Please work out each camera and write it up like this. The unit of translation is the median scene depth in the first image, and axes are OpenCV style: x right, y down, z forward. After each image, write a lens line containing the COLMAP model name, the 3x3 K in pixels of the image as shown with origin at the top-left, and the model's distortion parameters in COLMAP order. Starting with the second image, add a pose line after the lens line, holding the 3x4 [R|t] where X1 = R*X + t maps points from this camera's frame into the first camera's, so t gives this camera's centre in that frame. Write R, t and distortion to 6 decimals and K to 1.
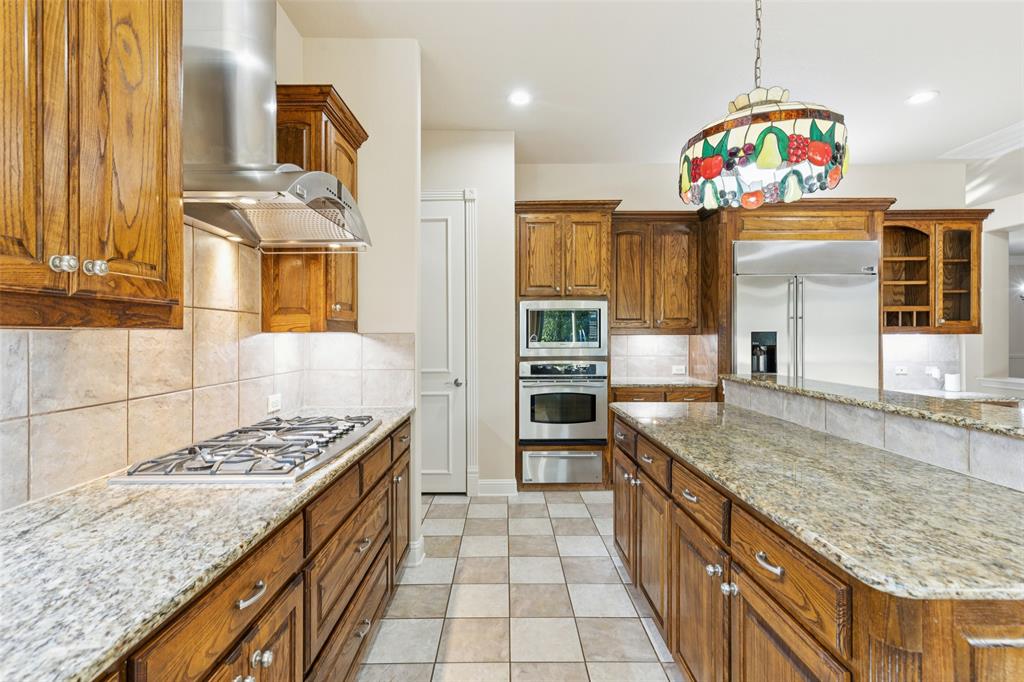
lens RADIAL K [[468.2, 0, 509.2], [0, 468.2, 336.1], [0, 0, 1]] dist [0.013138, -0.000292]
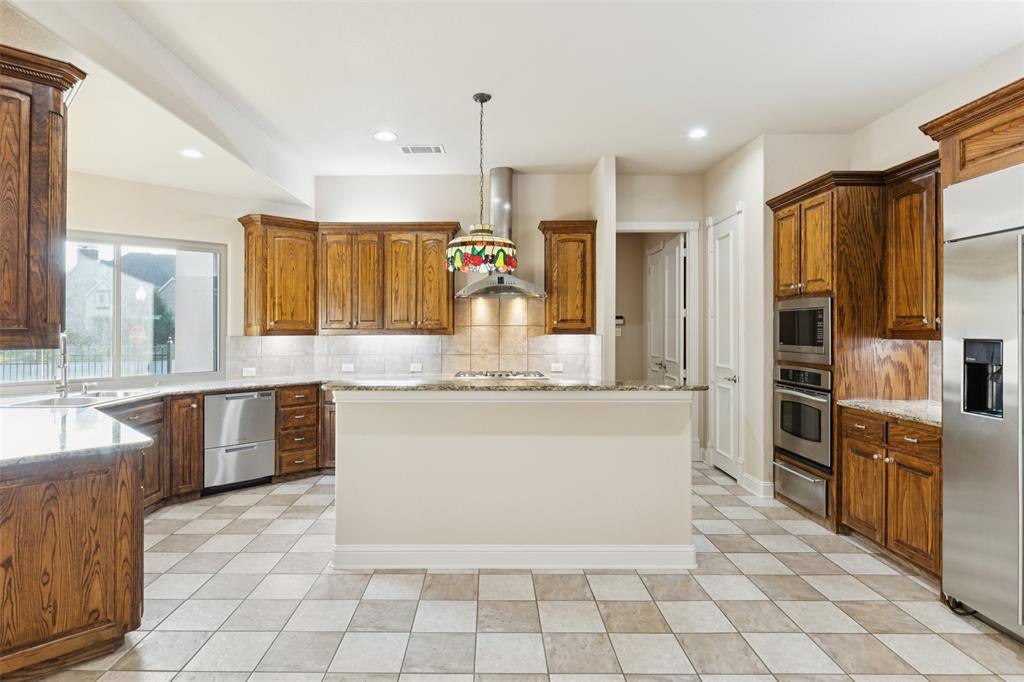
lens RADIAL K [[562.3, 0, 483.7], [0, 562.3, 323.9], [0, 0, 1]] dist [-0.002266, -0.000624]
pose [[-0.013064, -0.005673, -0.999899, 1.209551], [0.001418, 0.999983, -0.005692, -0.024333], [0.999914, -0.001492, -0.013056, 0.420373]]
